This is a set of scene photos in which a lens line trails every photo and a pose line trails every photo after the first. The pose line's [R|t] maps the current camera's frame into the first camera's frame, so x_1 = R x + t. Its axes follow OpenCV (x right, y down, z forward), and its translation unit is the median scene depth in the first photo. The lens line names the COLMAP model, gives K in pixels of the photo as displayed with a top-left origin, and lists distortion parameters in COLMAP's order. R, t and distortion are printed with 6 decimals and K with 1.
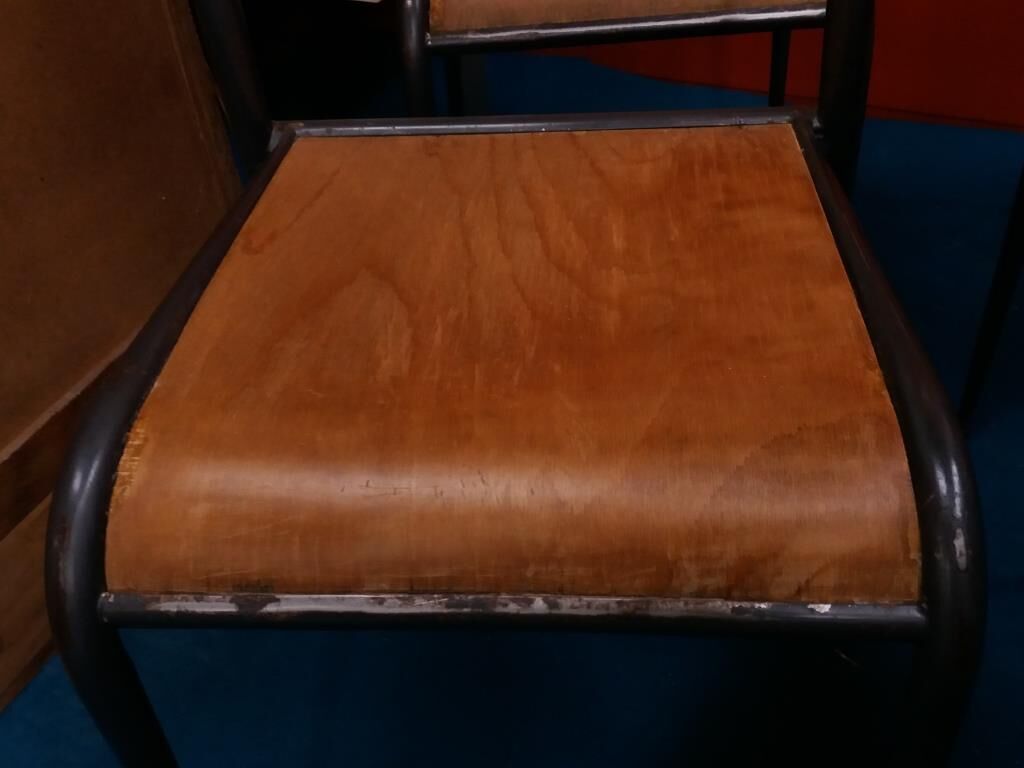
lens RADIAL K [[971.3, 0, 512.0], [0, 971.3, 384.0], [0, 0, 1]] dist [0.159684, -0.444087]
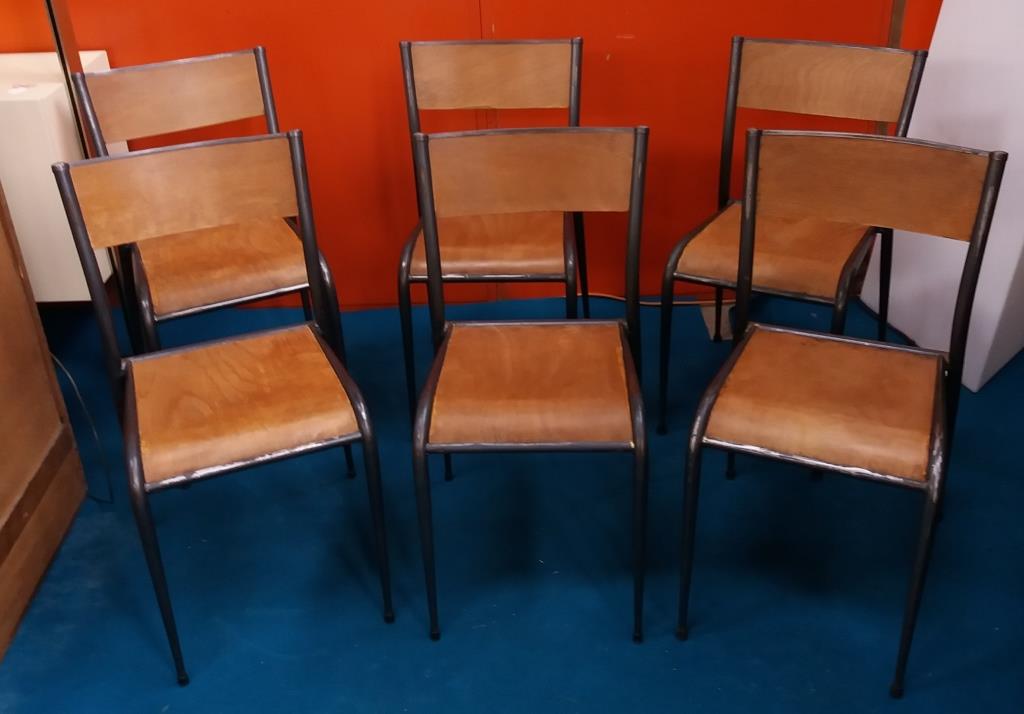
lens RADIAL K [[993.8, 0, 540.8], [0, 993.8, 325.3], [0, 0, 1]] dist [0.113672, -0.280513]
pose [[0.882743, -0.172462, 0.437061, -0.473503], [0.275348, 0.943614, -0.183784, 0.544225], [-0.380721, 0.282578, 0.880455, -2.185716]]
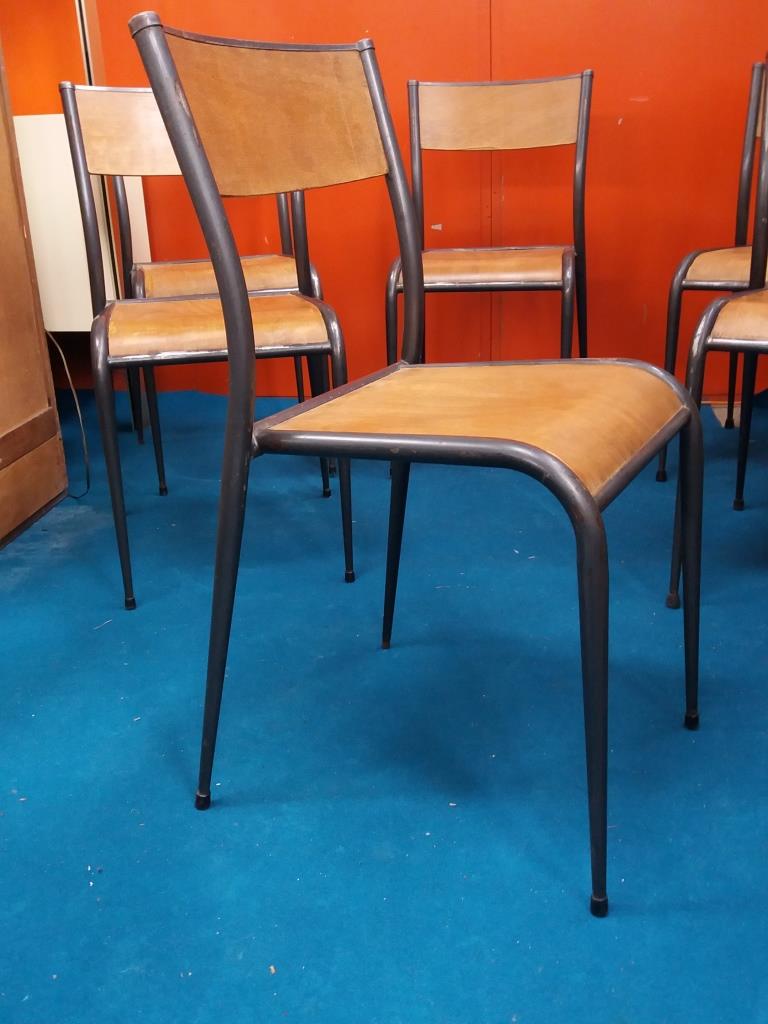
lens RADIAL K [[971.3, 0, 387.7], [0, 971.3, 545.0], [0, 0, 1]] dist [0.159684, -0.444087]
pose [[0.950460, -0.068225, 0.303266, -0.424429], [0.173404, 0.926080, -0.335123, 1.605252], [-0.257985, 0.371109, 0.892033, -1.576616]]
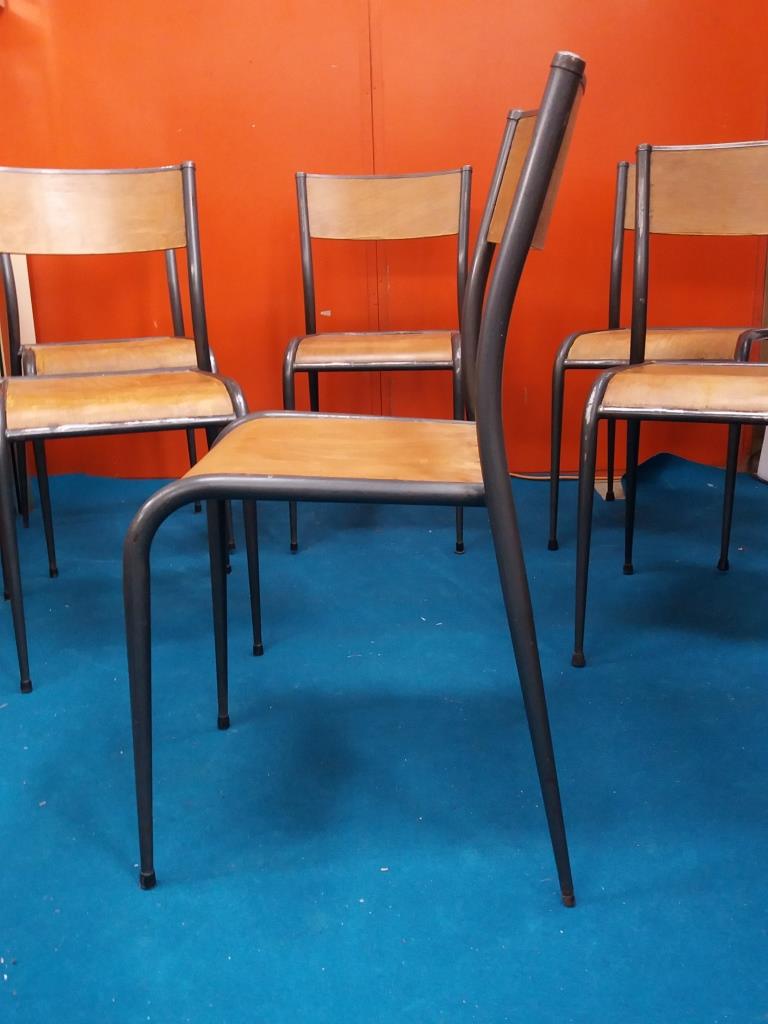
lens RADIAL K [[971.3, 0, 387.7], [0, 971.3, 545.0], [0, 0, 1]] dist [0.159684, -0.444087]
pose [[0.903203, -0.061681, 0.424759, -0.511923], [0.245261, 0.886309, -0.392815, 1.645113], [-0.352239, 0.458969, 0.815644, -1.531174]]
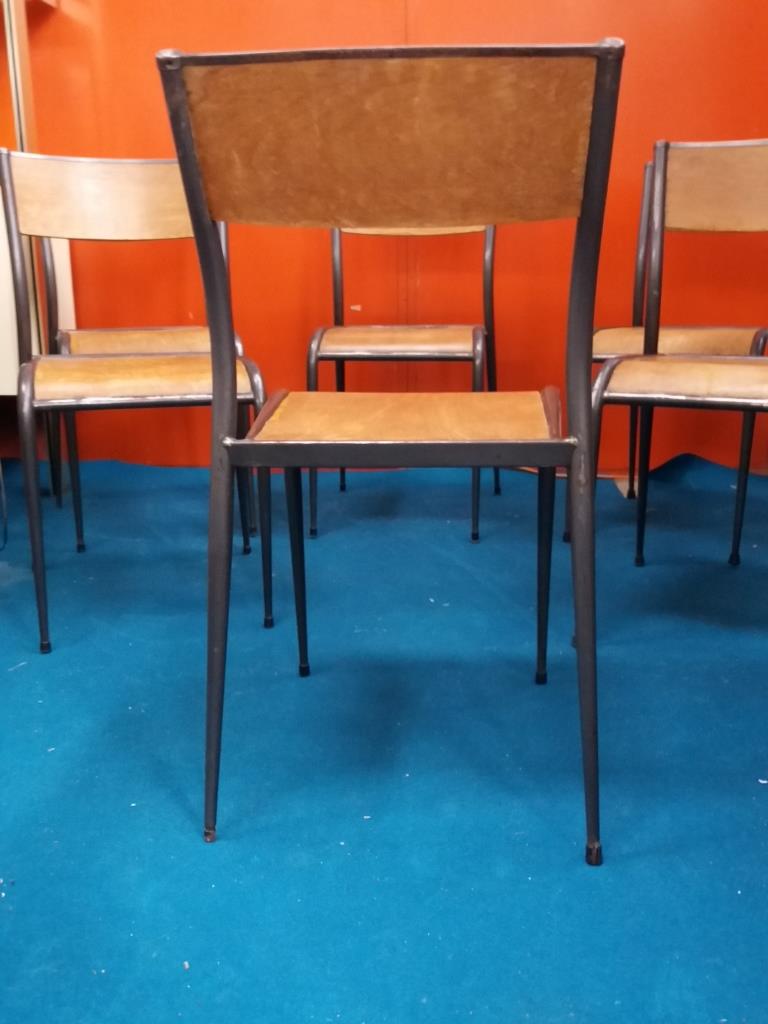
lens RADIAL K [[971.3, 0, 387.7], [0, 971.3, 545.0], [0, 0, 1]] dist [0.159684, -0.444087]
pose [[0.922484, -0.028498, 0.384982, -0.457812], [0.199810, 0.888539, -0.413007, 1.785842], [-0.330302, 0.457915, 0.825357, -1.588968]]
